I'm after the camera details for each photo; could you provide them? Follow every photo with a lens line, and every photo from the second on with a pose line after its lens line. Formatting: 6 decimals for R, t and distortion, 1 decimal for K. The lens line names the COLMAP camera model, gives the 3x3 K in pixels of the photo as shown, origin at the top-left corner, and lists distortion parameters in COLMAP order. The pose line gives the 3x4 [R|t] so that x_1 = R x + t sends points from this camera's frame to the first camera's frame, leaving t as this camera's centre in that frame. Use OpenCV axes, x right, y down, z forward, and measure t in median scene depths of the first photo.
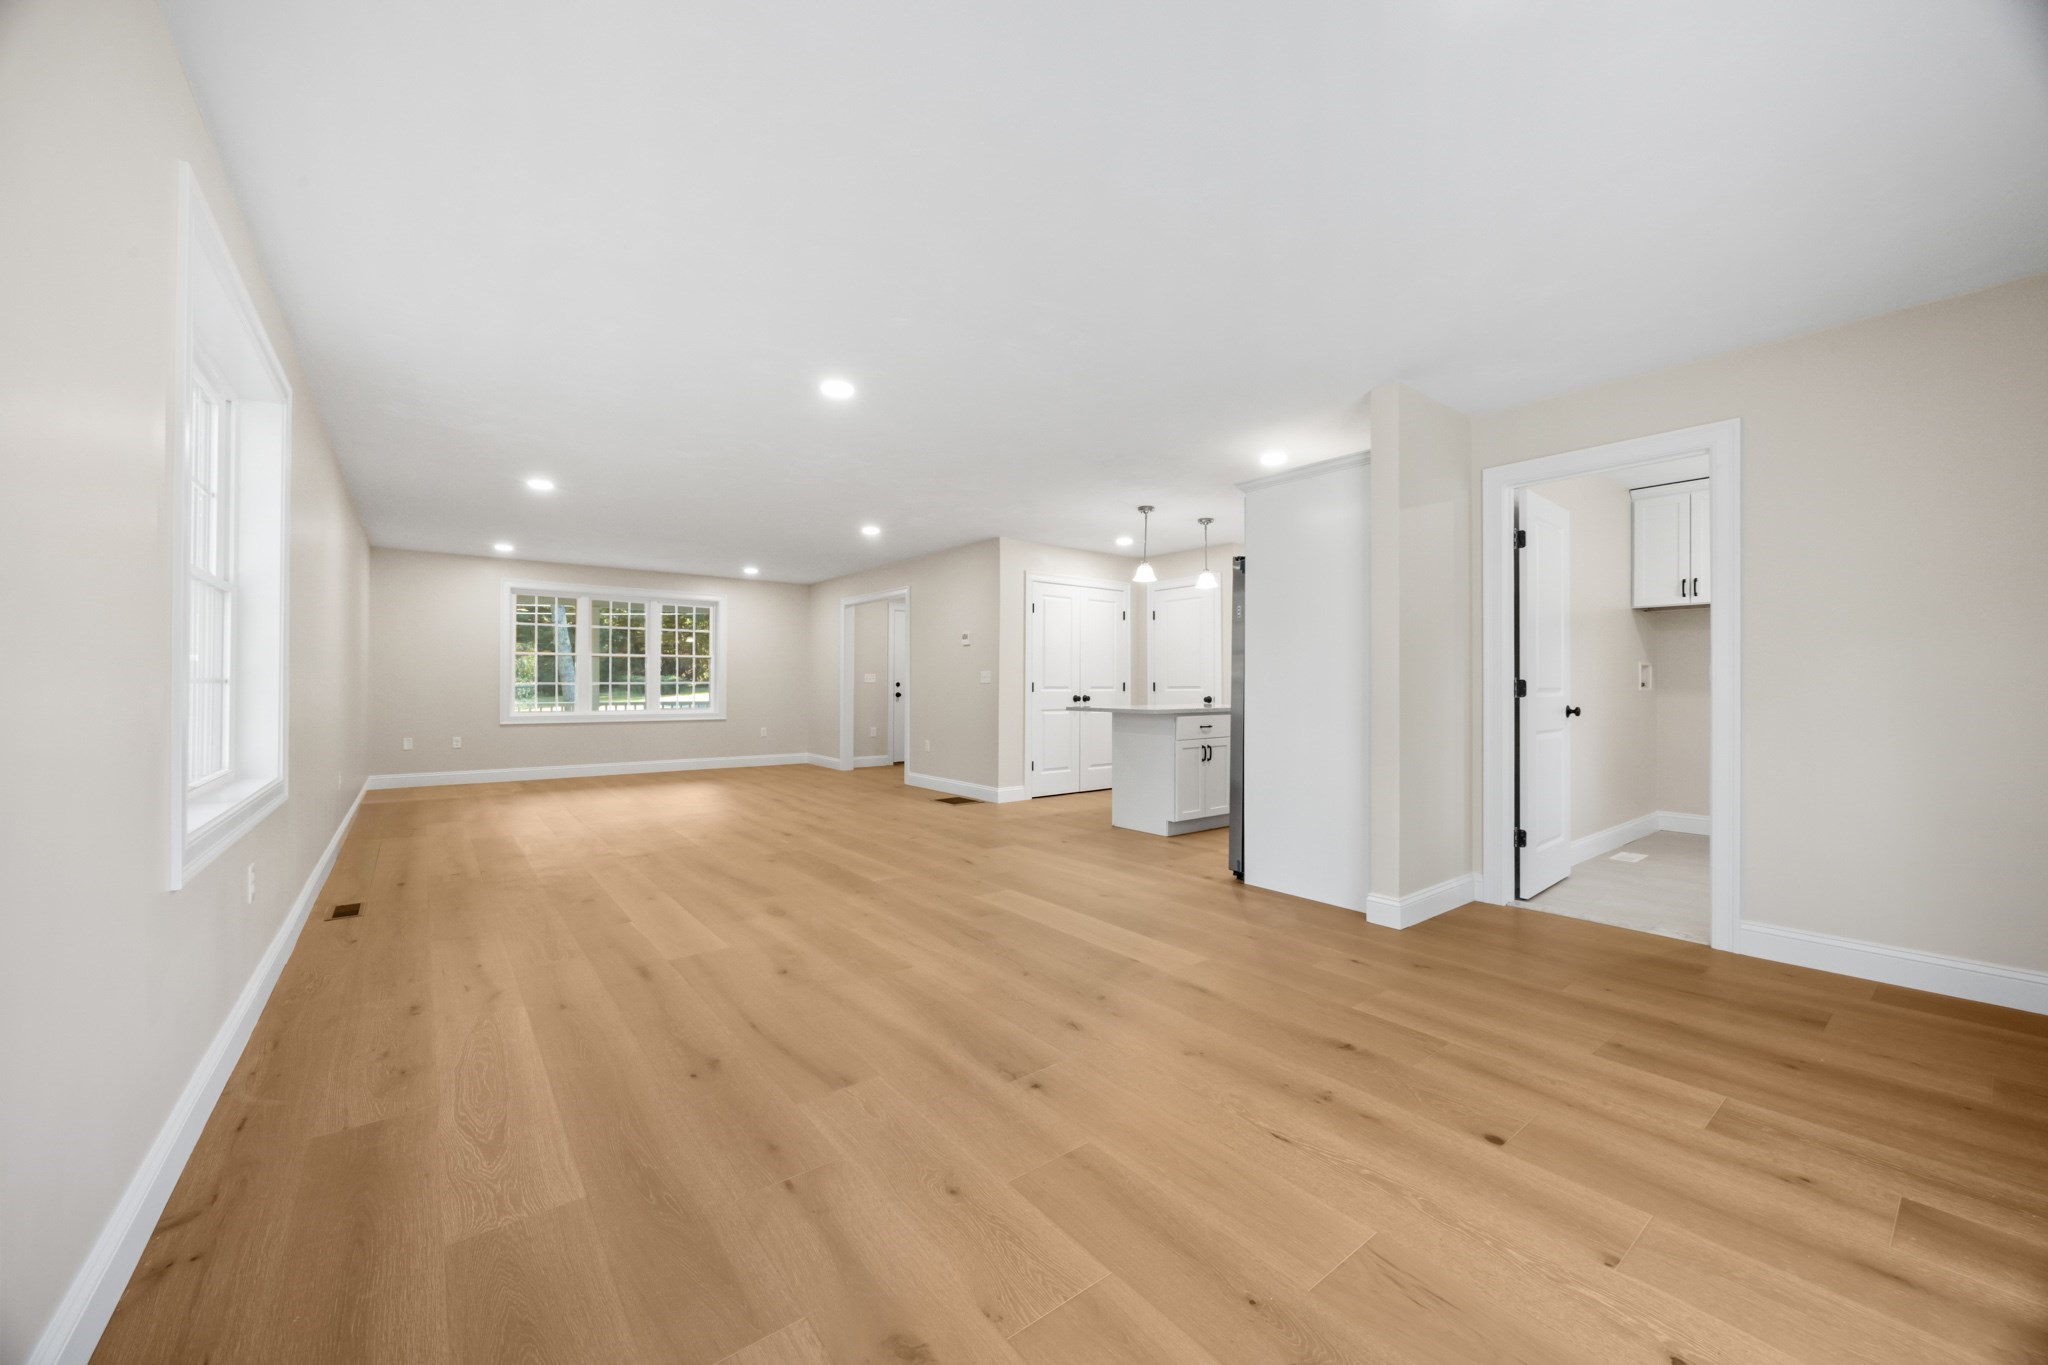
lens RADIAL K [[791.2, 0, 1024.0], [0, 791.2, 682.5], [0, 0, 1]] dist [-0.001831, -0.000440]
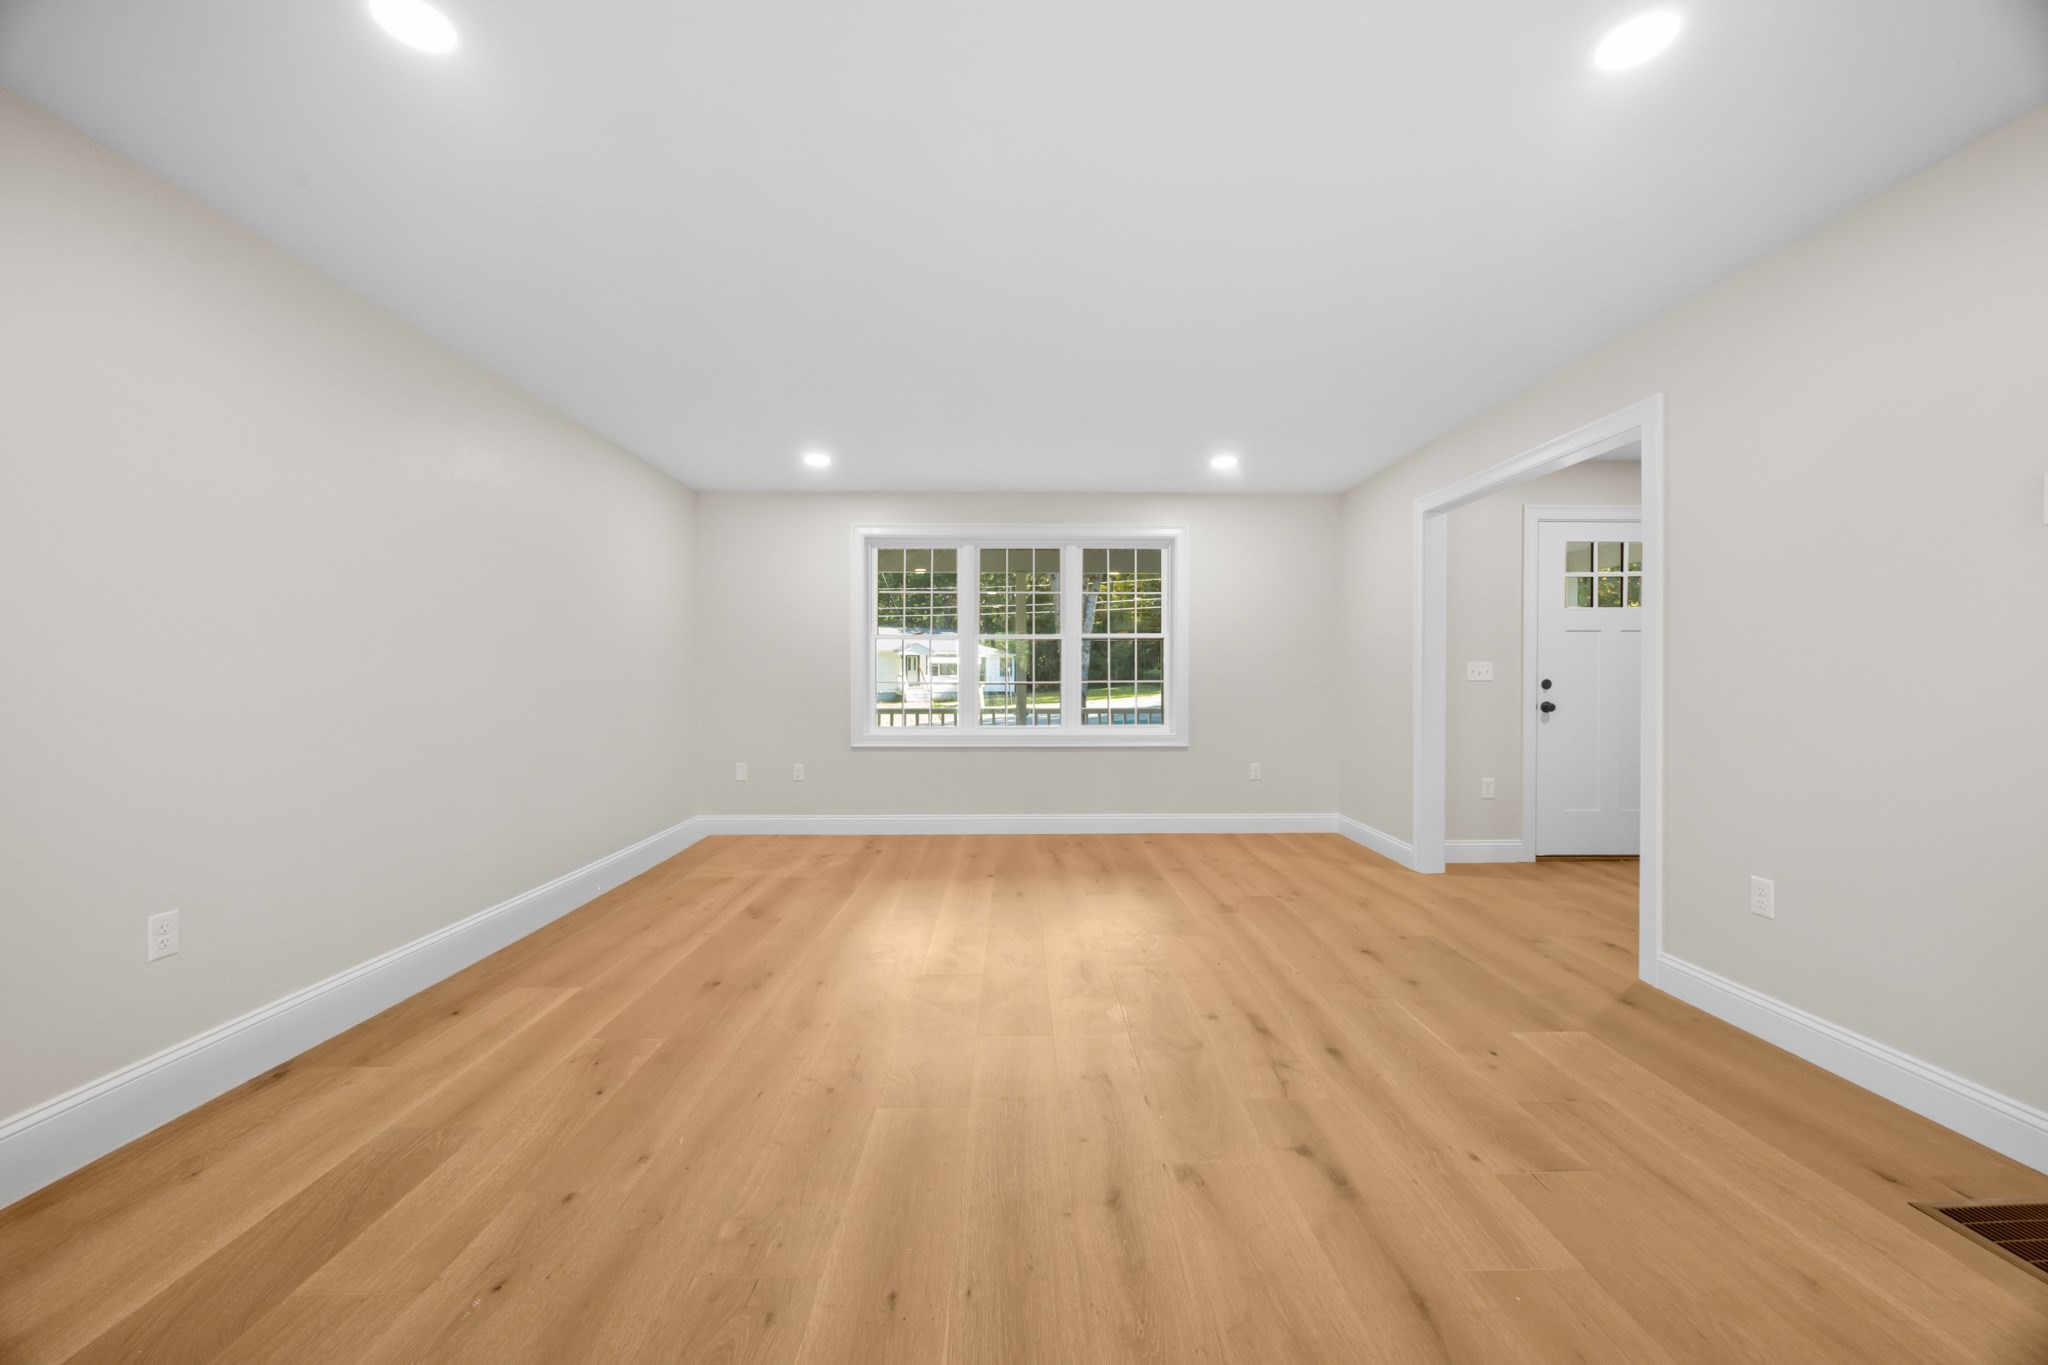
lens RADIAL K [[791.2, 0, 1024.0], [0, 791.2, 682.5], [0, 0, 1]] dist [-0.001831, -0.000440]
pose [[0.800399, -0.001807, -0.599465, -0.126367], [0.003665, 0.999992, 0.001879, -0.000542], [0.599457, -0.003701, 0.800399, 0.453230]]
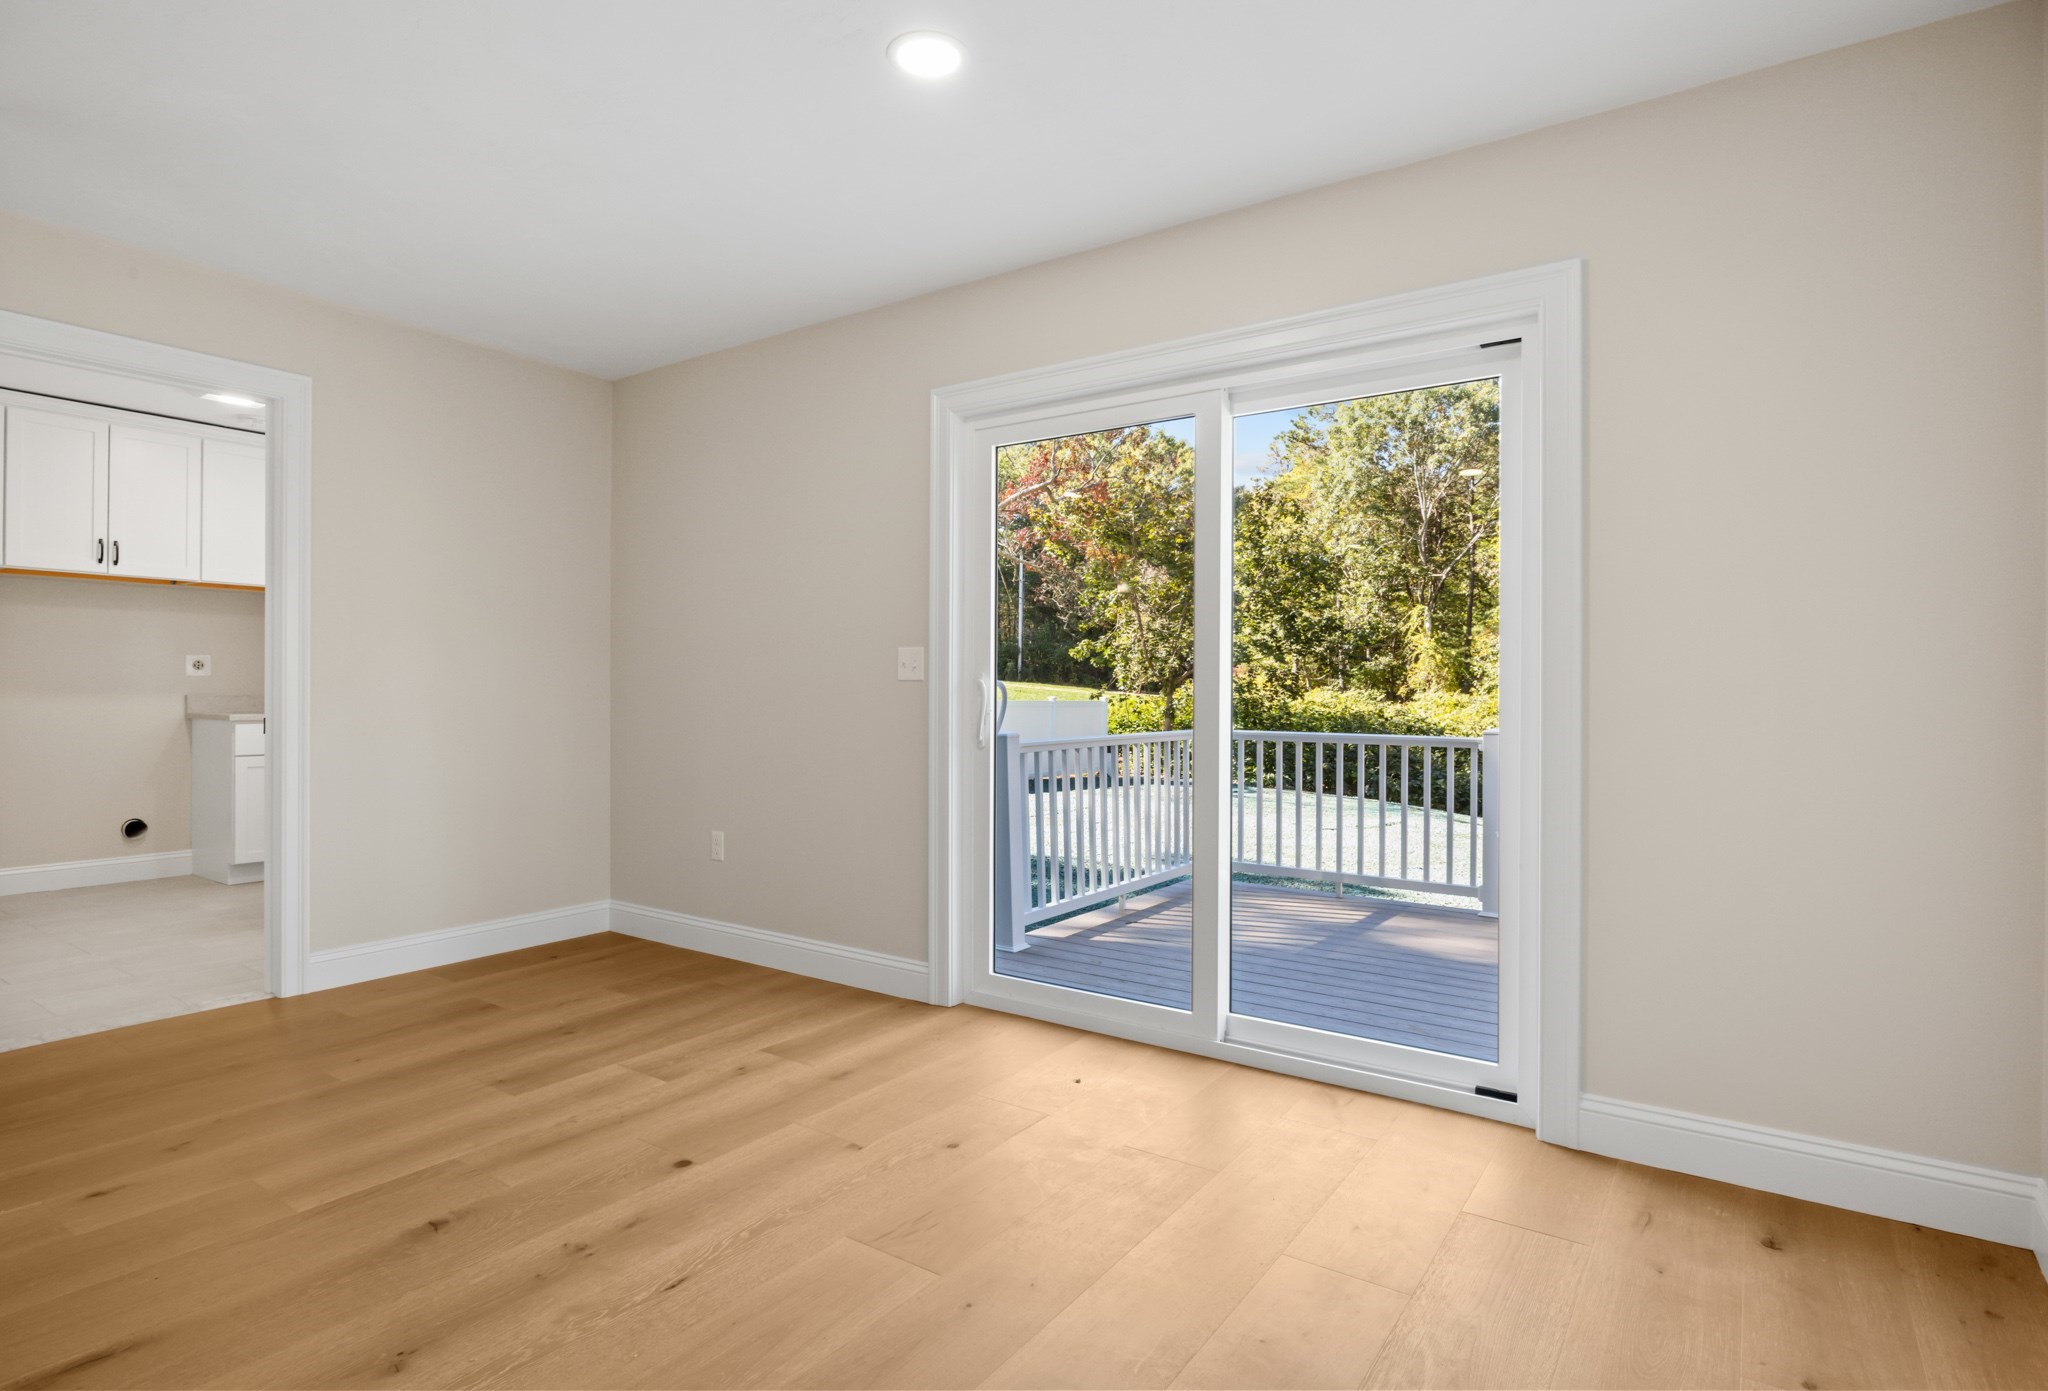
lens RADIAL K [[1069.9, 0, 1024.0], [0, 1069.9, 695.5], [0, 0, 1]] dist [-0.001929, -0.000303]
pose [[-0.306246, -0.005956, 0.951934, -0.731963], [-0.008206, 0.999960, 0.003617, 0.006404], [-0.951917, -0.006704, -0.306282, 0.978839]]
